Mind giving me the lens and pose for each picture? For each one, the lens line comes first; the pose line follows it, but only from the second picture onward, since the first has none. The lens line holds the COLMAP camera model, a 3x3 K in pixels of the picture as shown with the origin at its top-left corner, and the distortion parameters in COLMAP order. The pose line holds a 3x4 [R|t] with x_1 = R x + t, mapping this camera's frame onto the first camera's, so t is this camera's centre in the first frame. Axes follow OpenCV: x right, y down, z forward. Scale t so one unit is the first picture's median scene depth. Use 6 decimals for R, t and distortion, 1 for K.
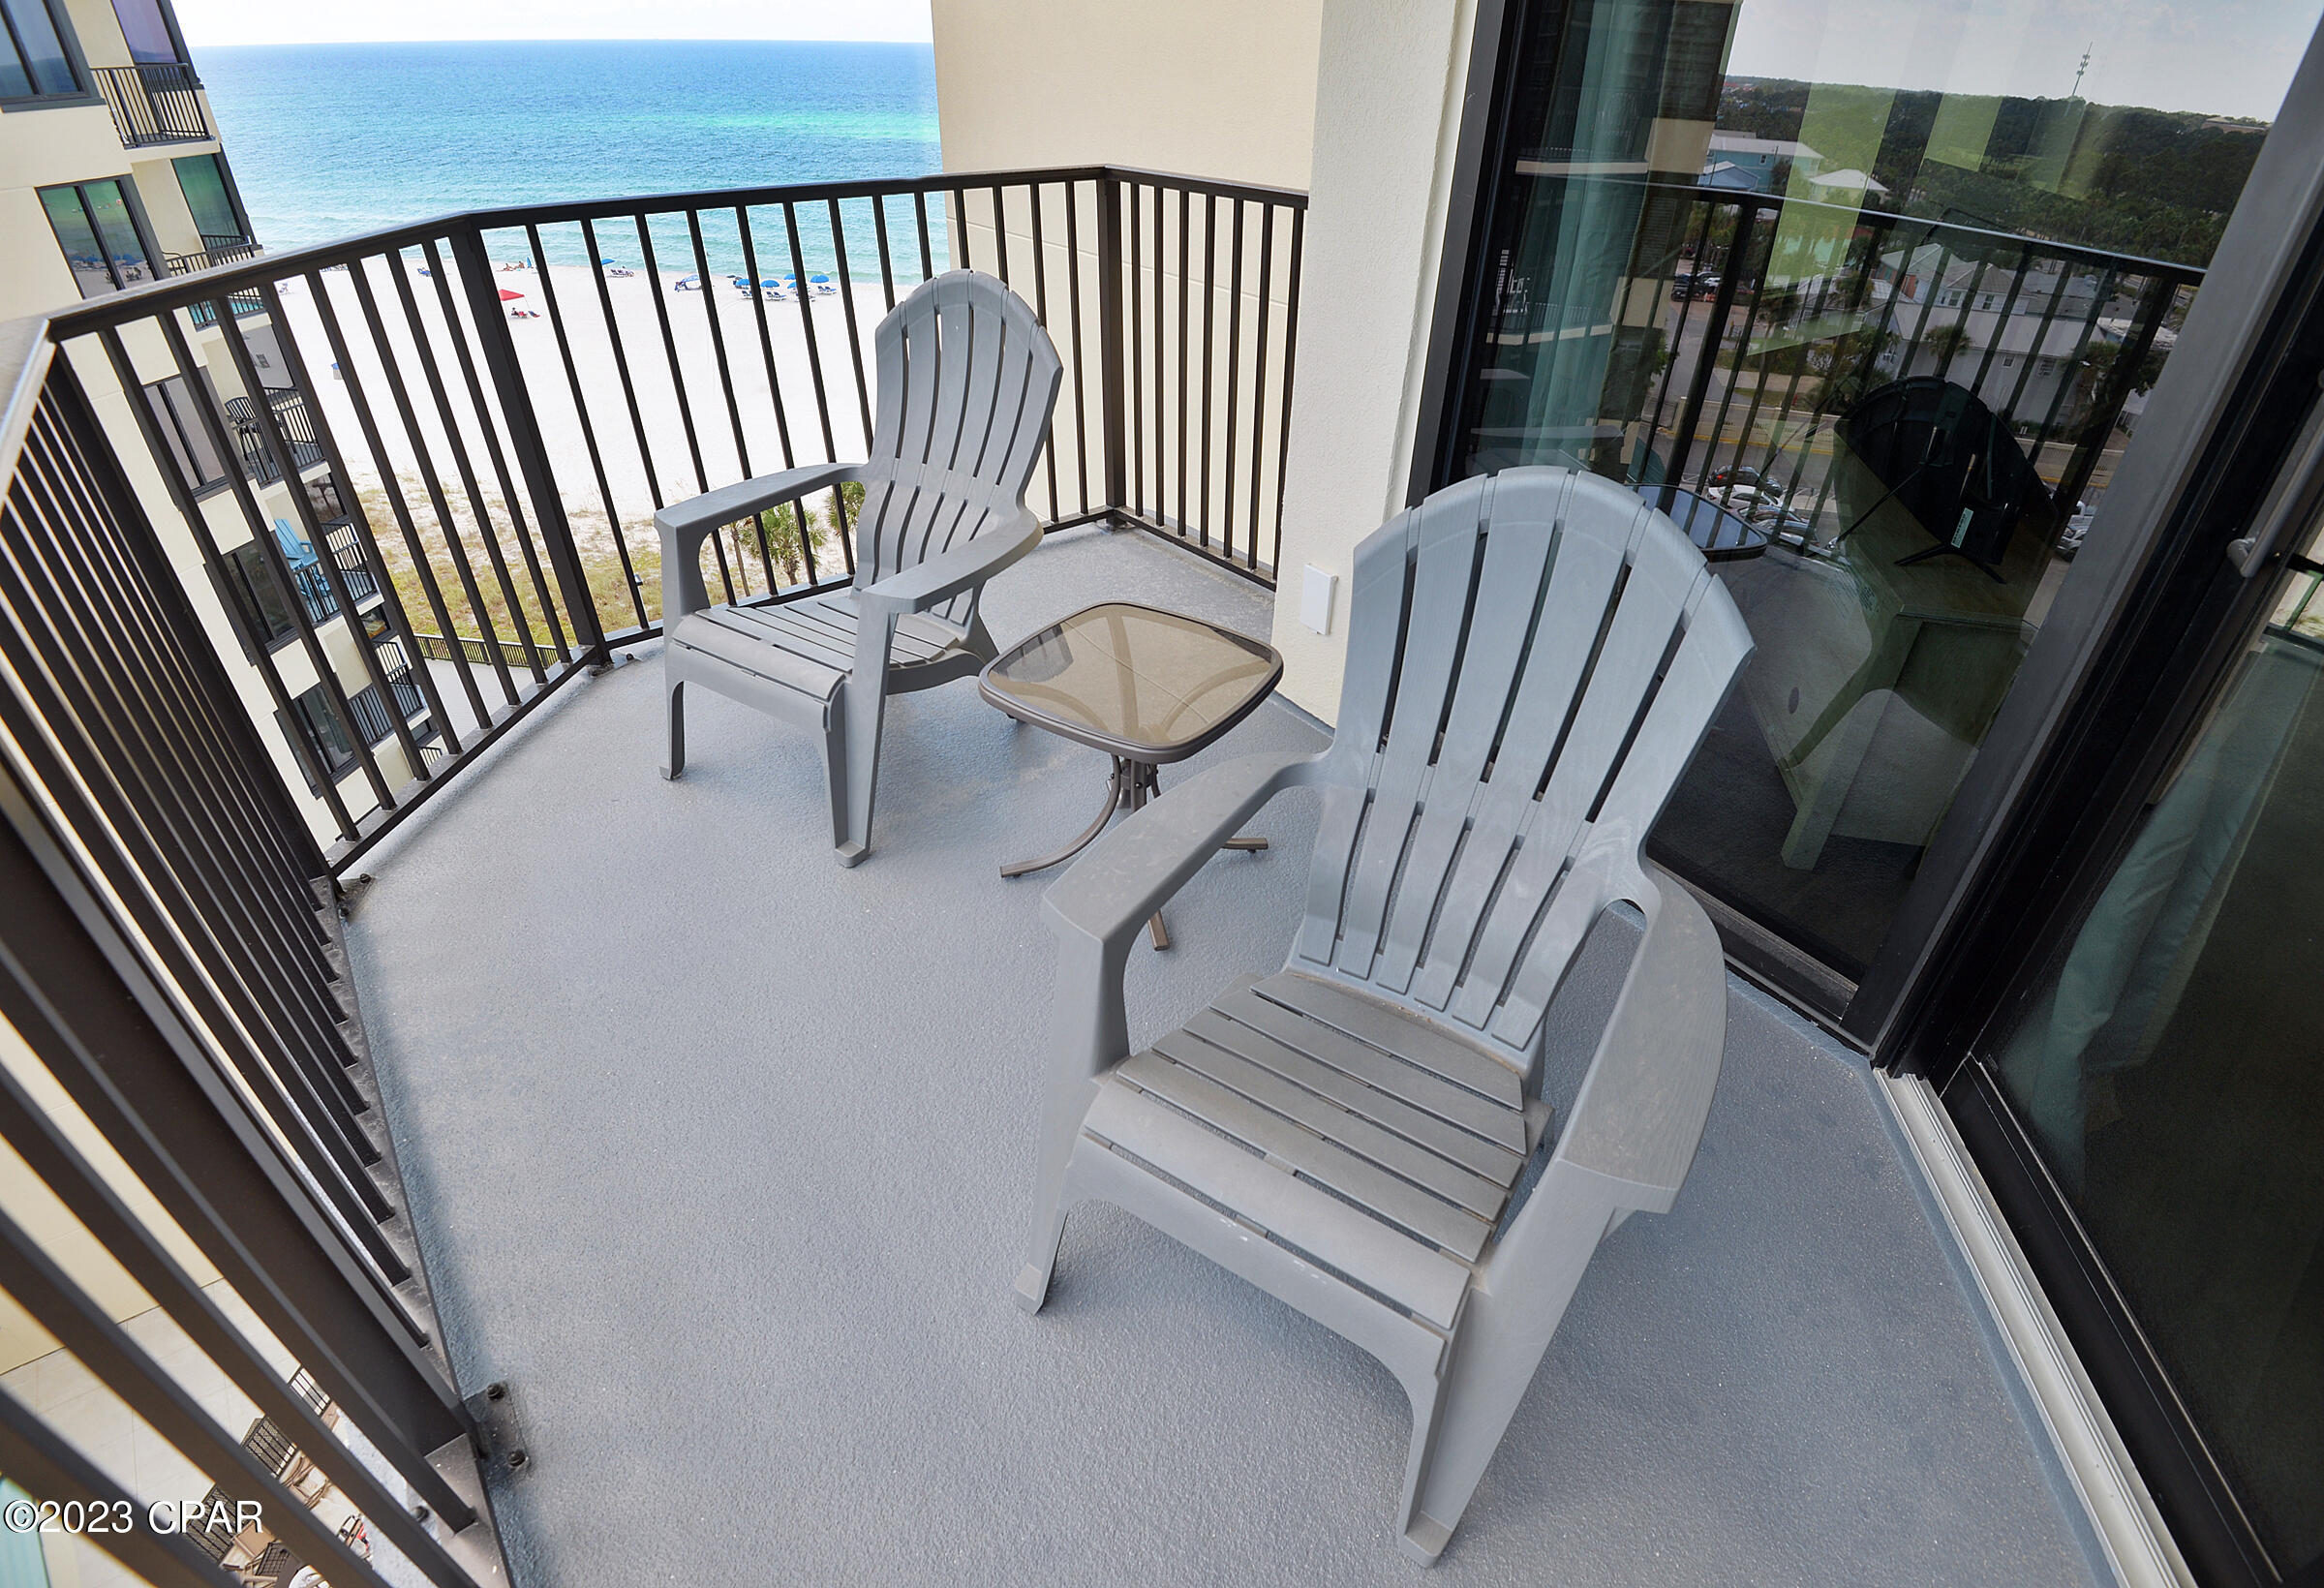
lens RADIAL K [[1095.6, 0, 1162.0], [0, 1095.6, 794.0], [0, 0, 1]] dist [-0.014072, -0.015639]
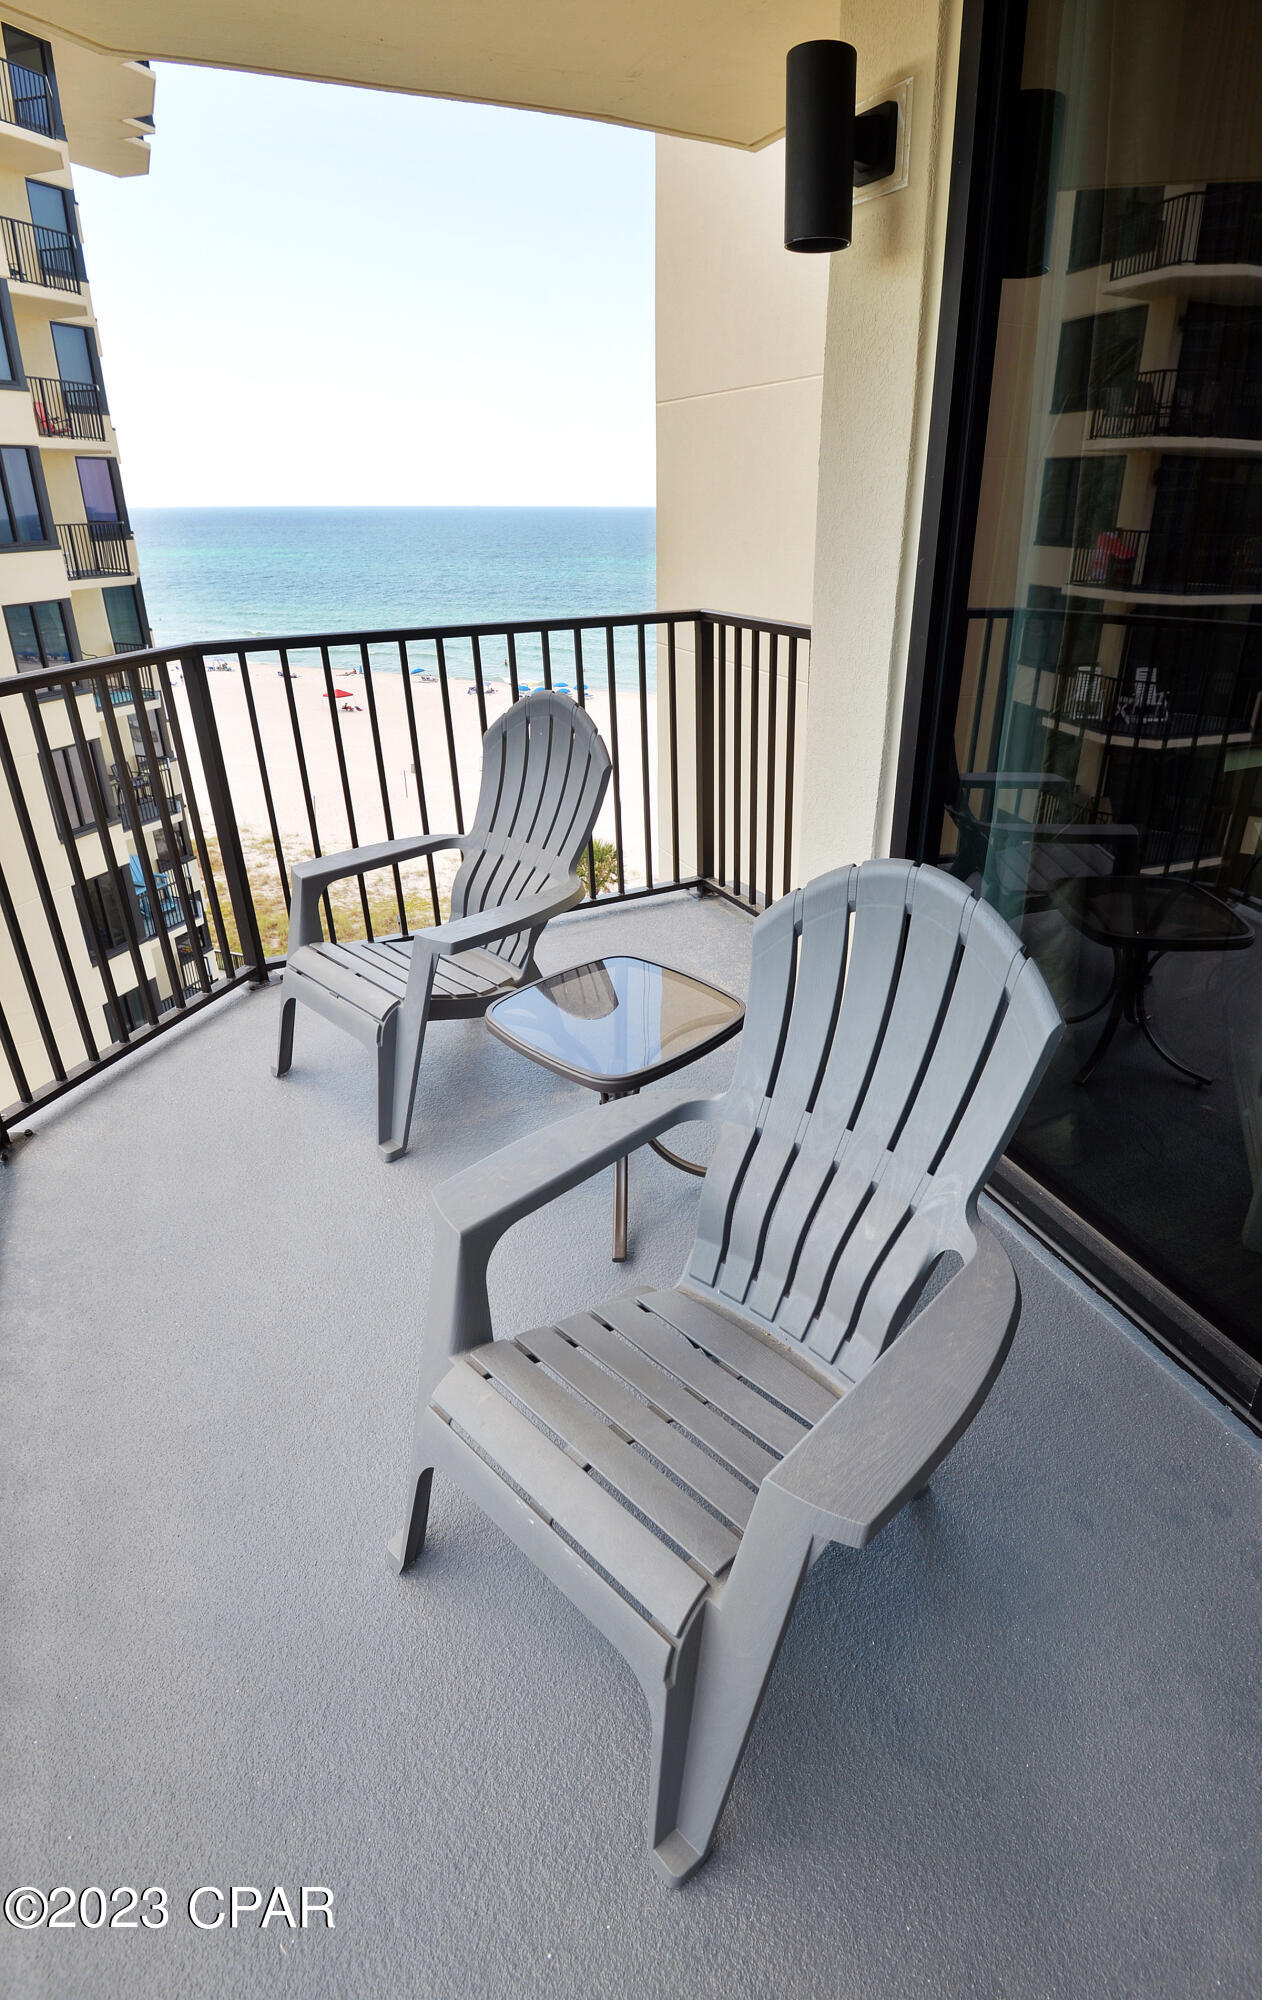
lens RADIAL K [[991.0, 0, 691.8], [0, 991.0, 945.9], [0, 0, 1]] dist [0.002650, -0.035157]
pose [[0.982276, 0.055462, -0.179049, 0.177417], [-0.087653, 0.980259, -0.177225, -0.001081], [0.165685, 0.189778, 0.967746, -0.024405]]
